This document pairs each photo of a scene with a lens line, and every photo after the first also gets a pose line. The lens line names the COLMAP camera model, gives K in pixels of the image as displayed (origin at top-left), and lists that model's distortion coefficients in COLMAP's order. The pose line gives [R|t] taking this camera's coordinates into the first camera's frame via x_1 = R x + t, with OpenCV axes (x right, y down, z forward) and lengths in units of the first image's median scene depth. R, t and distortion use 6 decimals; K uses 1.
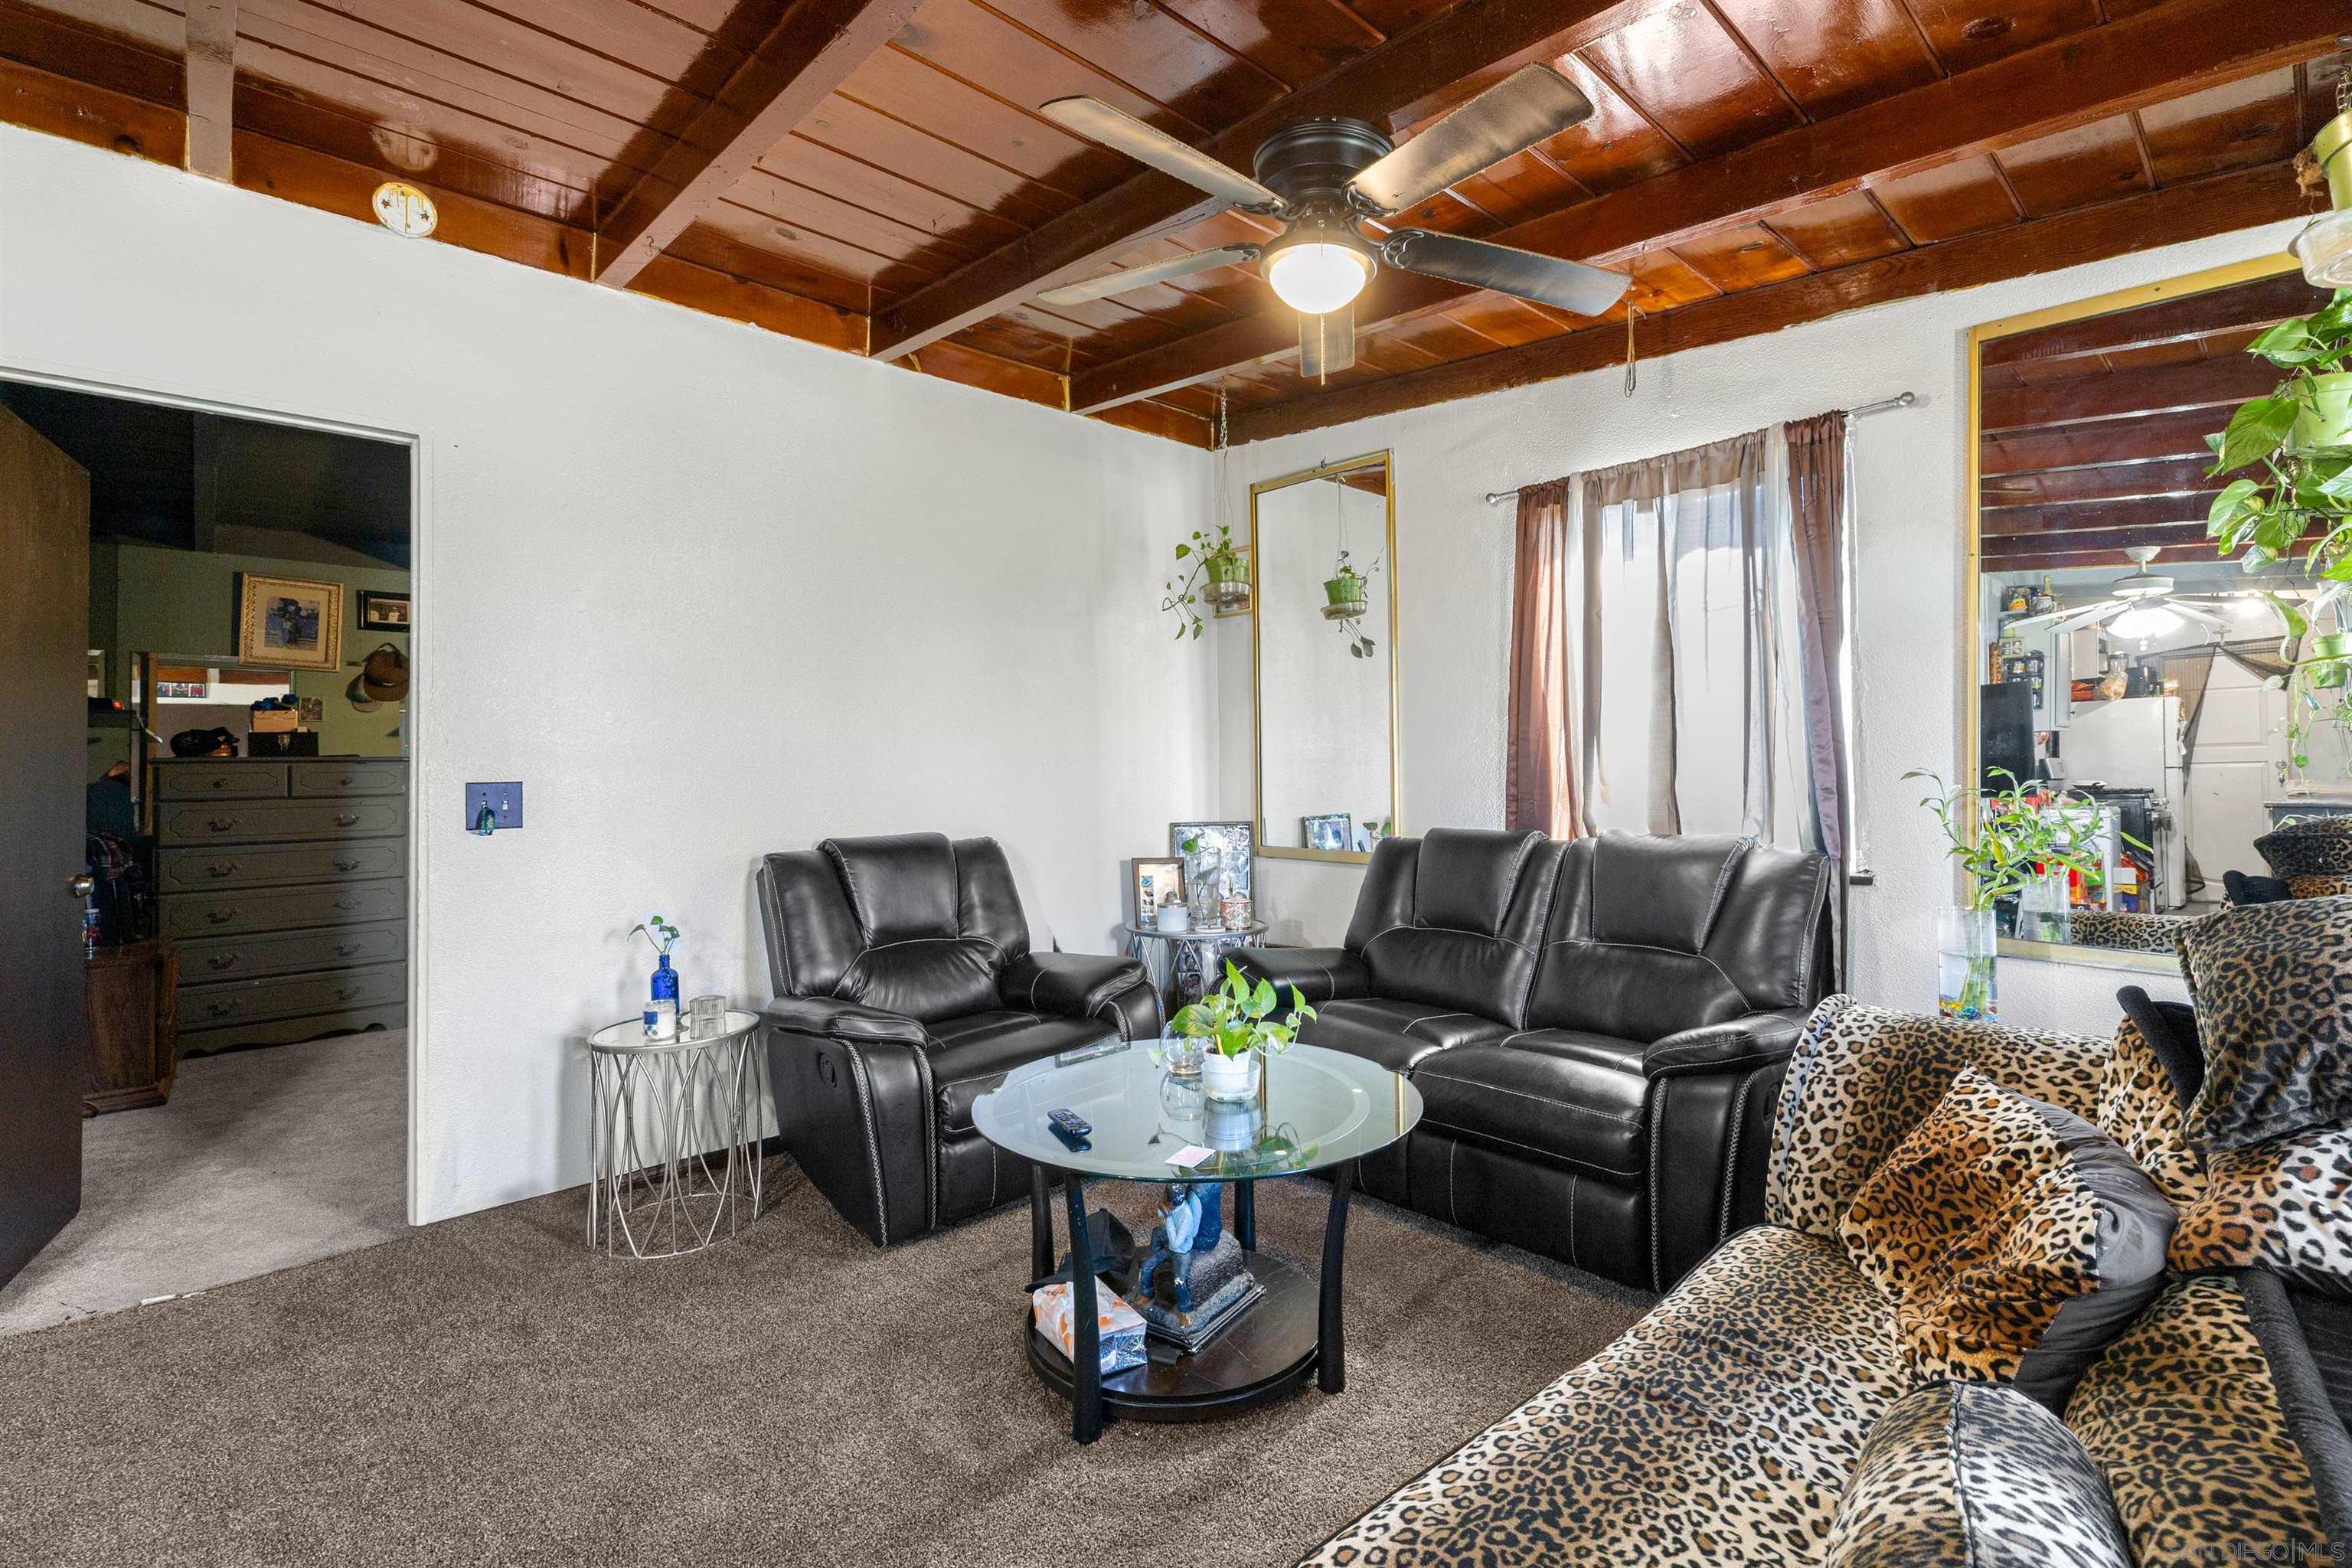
lens RADIAL K [[1060.8, 0, 1181.2], [0, 1060.8, 747.4], [0, 0, 1]] dist [-0.001191, 0.000218]
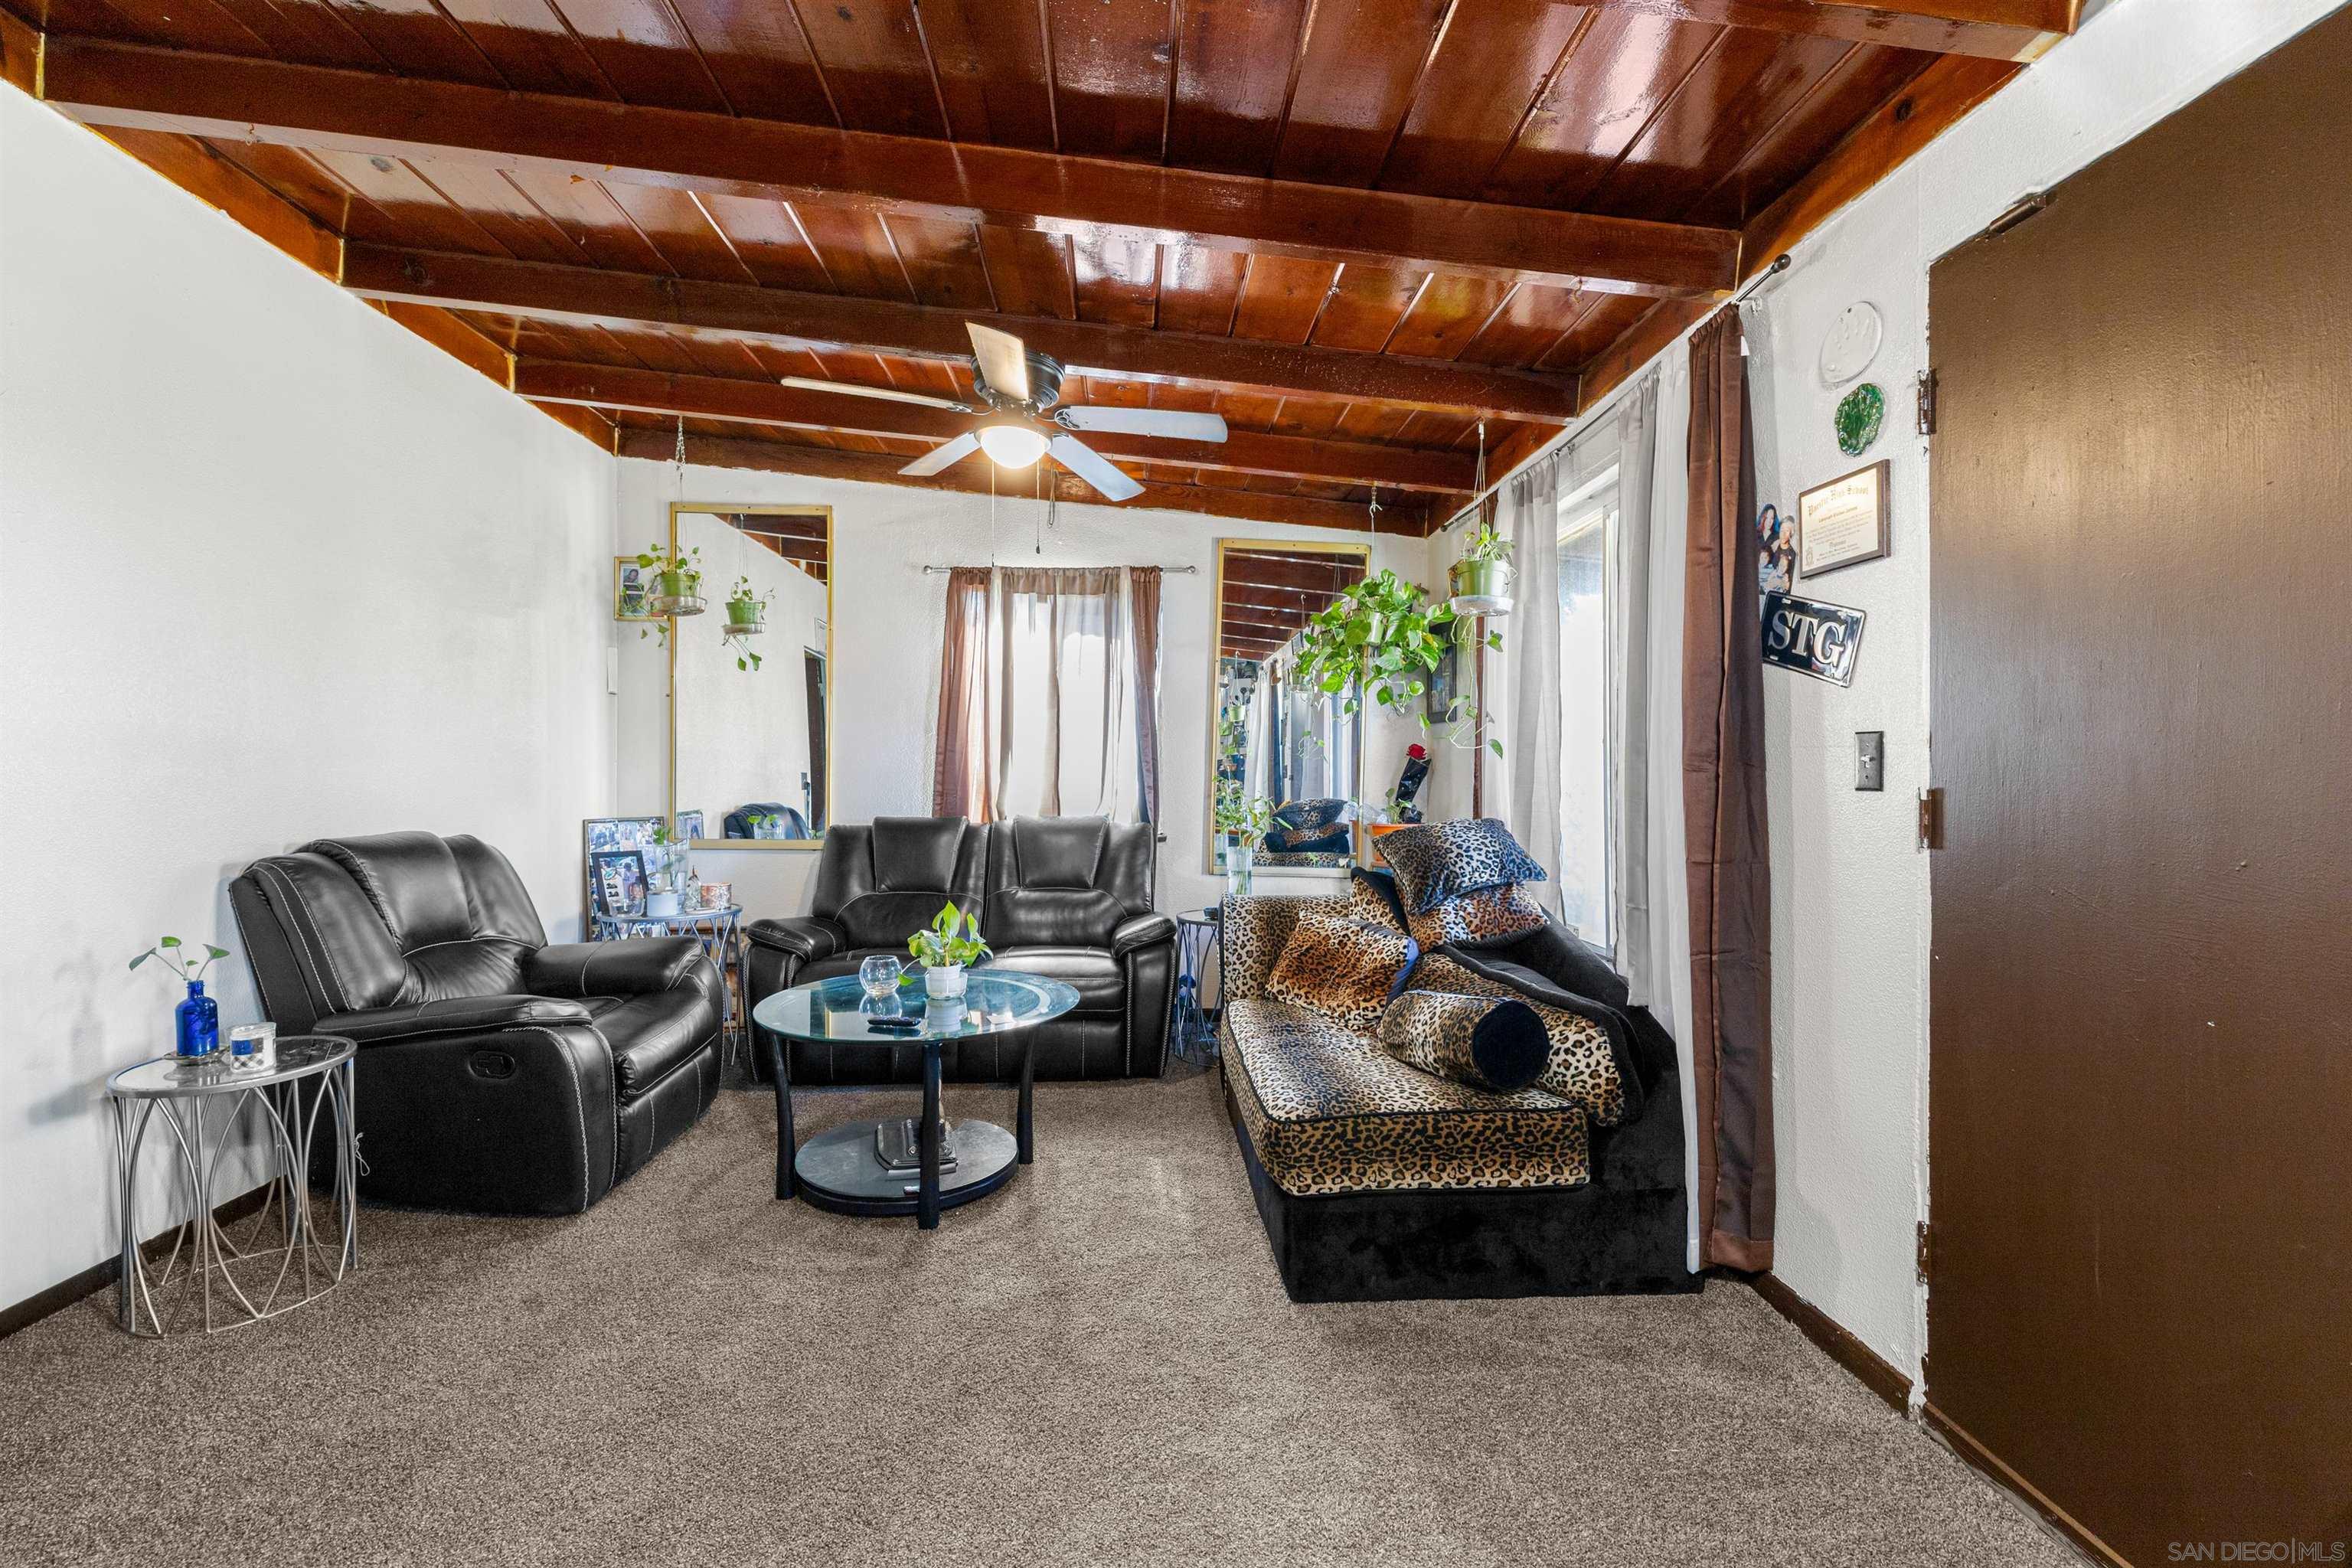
lens RADIAL K [[1004.3, 0, 1192.4], [0, 1004.3, 771.9], [0, 0, 1]] dist [0.001639, 0.000450]
pose [[0.638560, 0.016145, 0.769403, -0.543730], [-0.031242, 0.999500, 0.004956, 0.004613], [-0.768938, -0.027203, 0.638745, -0.083266]]
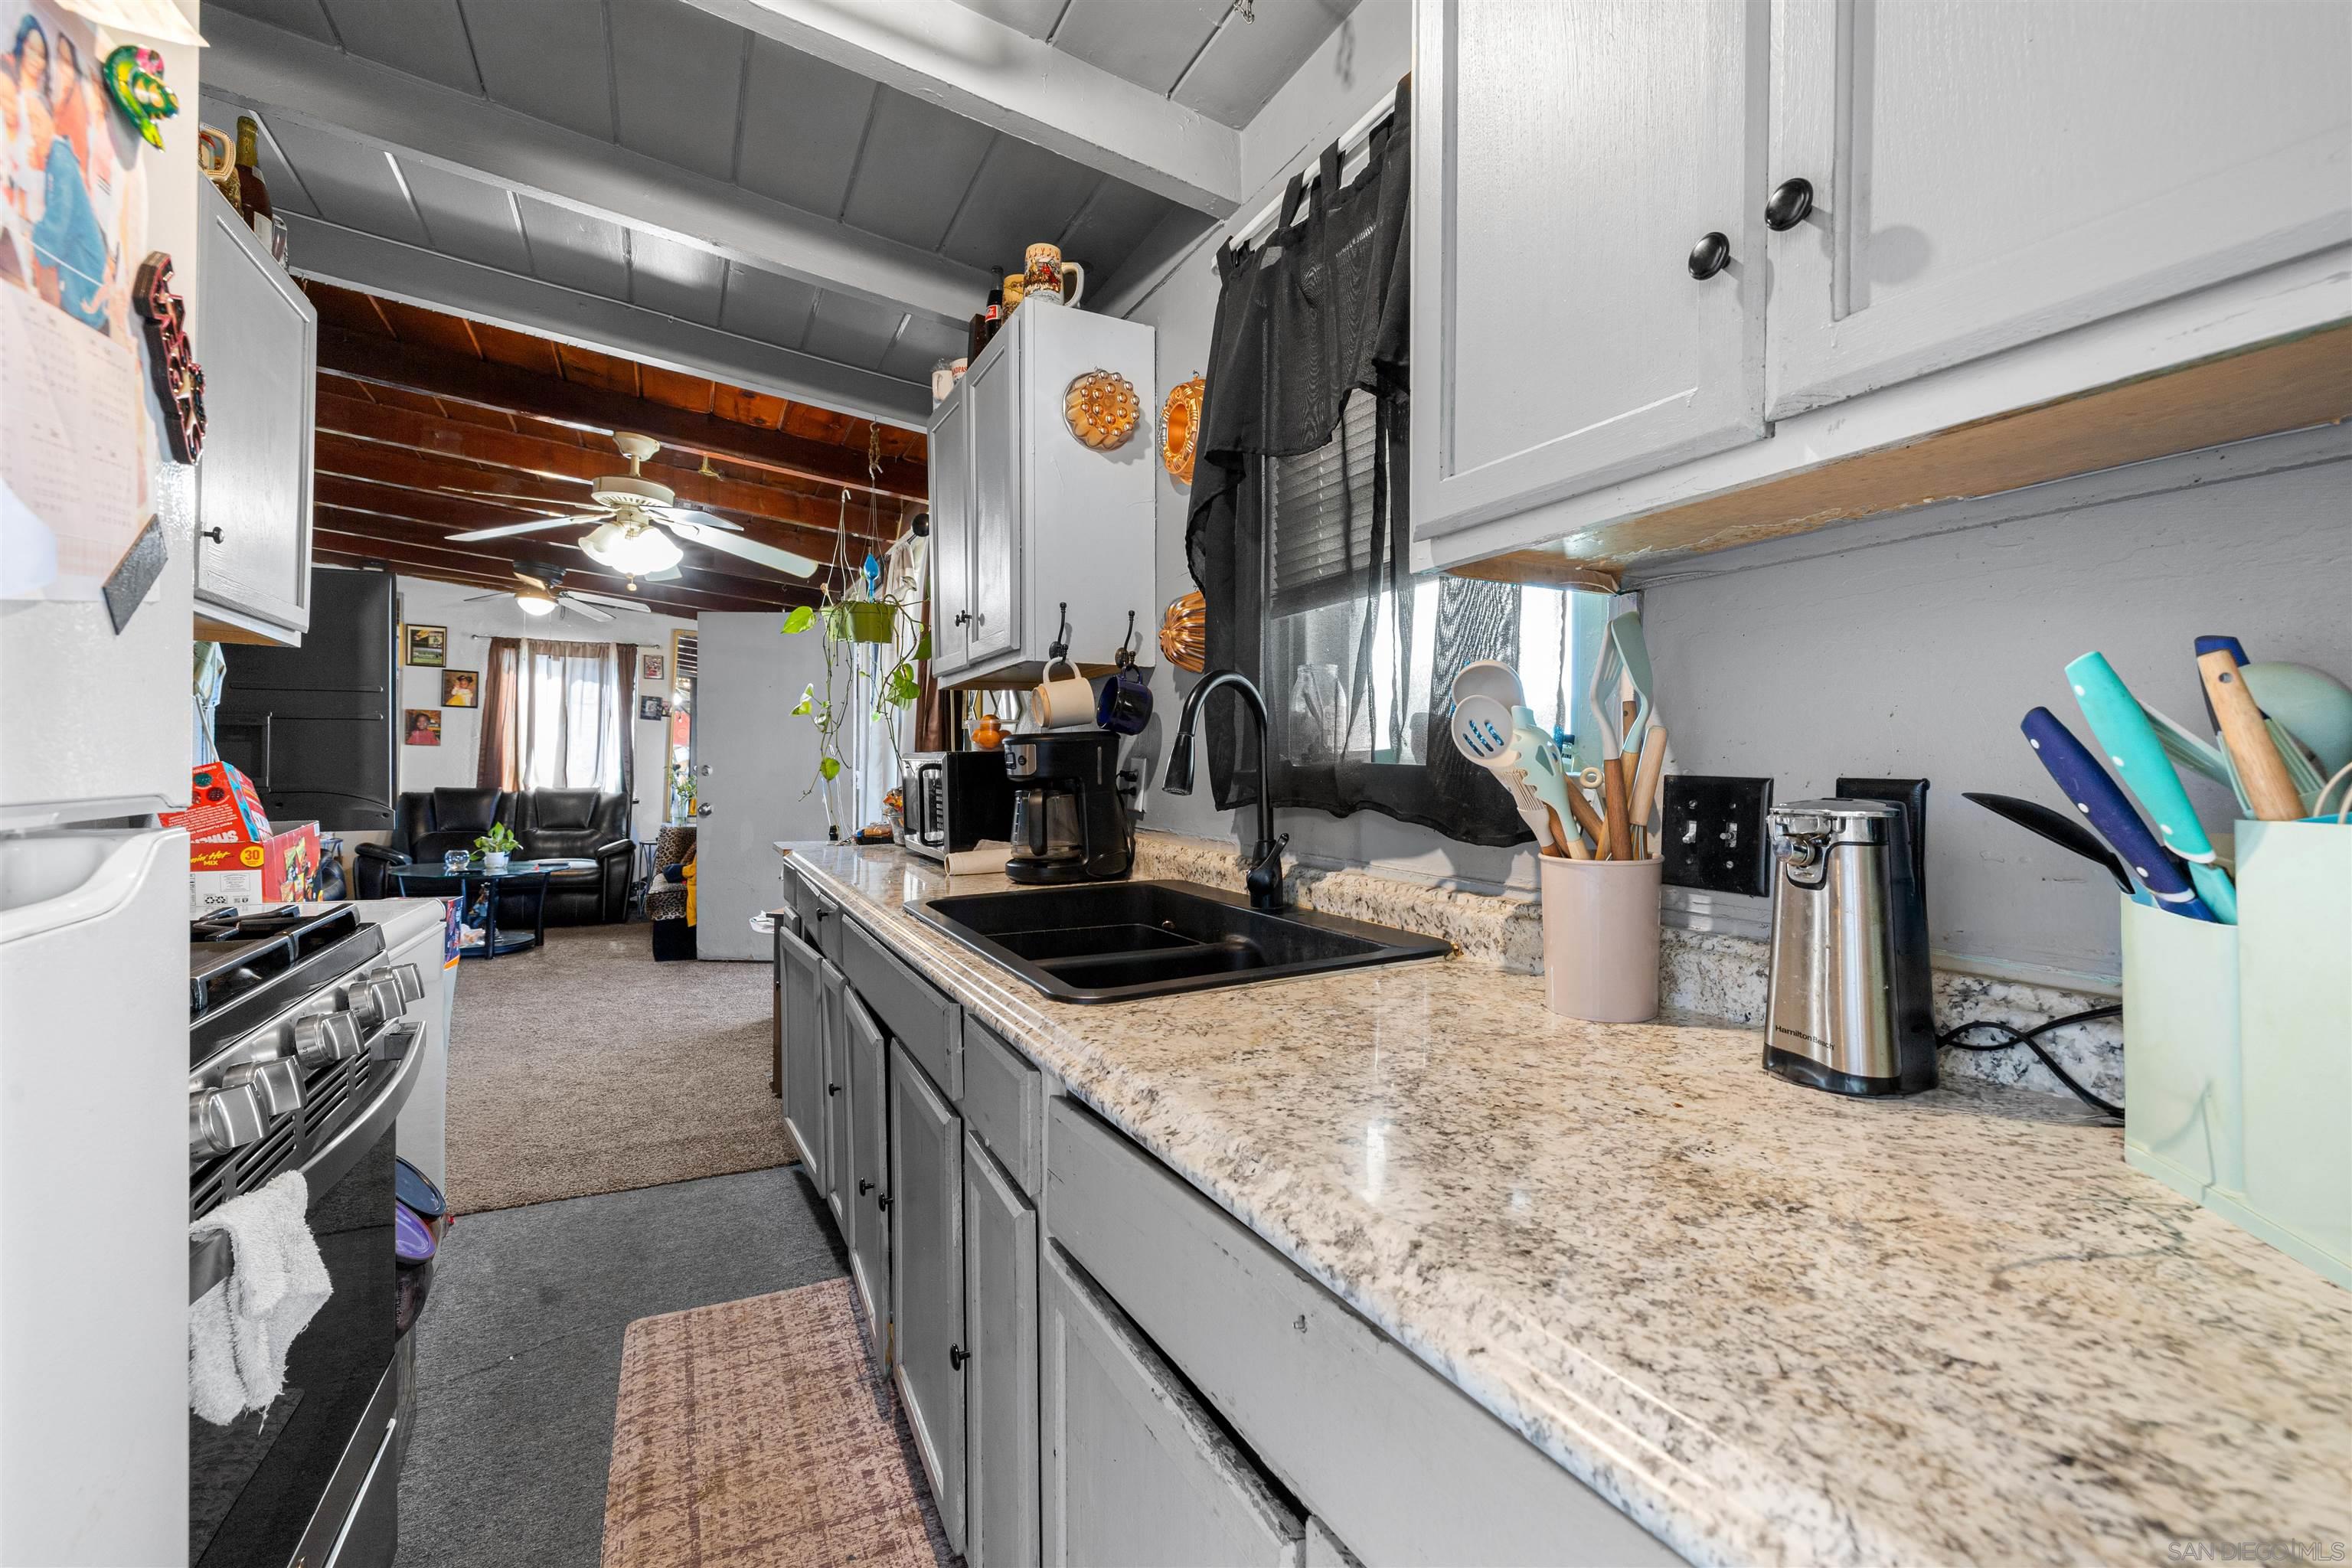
lens RADIAL K [[1004.3, 0, 1192.4], [0, 1004.3, 771.9], [0, 0, 1]] dist [0.001639, 0.000450]
pose [[0.286932, 0.017717, 0.957787, -1.479668], [-0.041423, 0.999123, -0.006072, -0.006094], [-0.957055, -0.037932, 0.287414, -1.197690]]
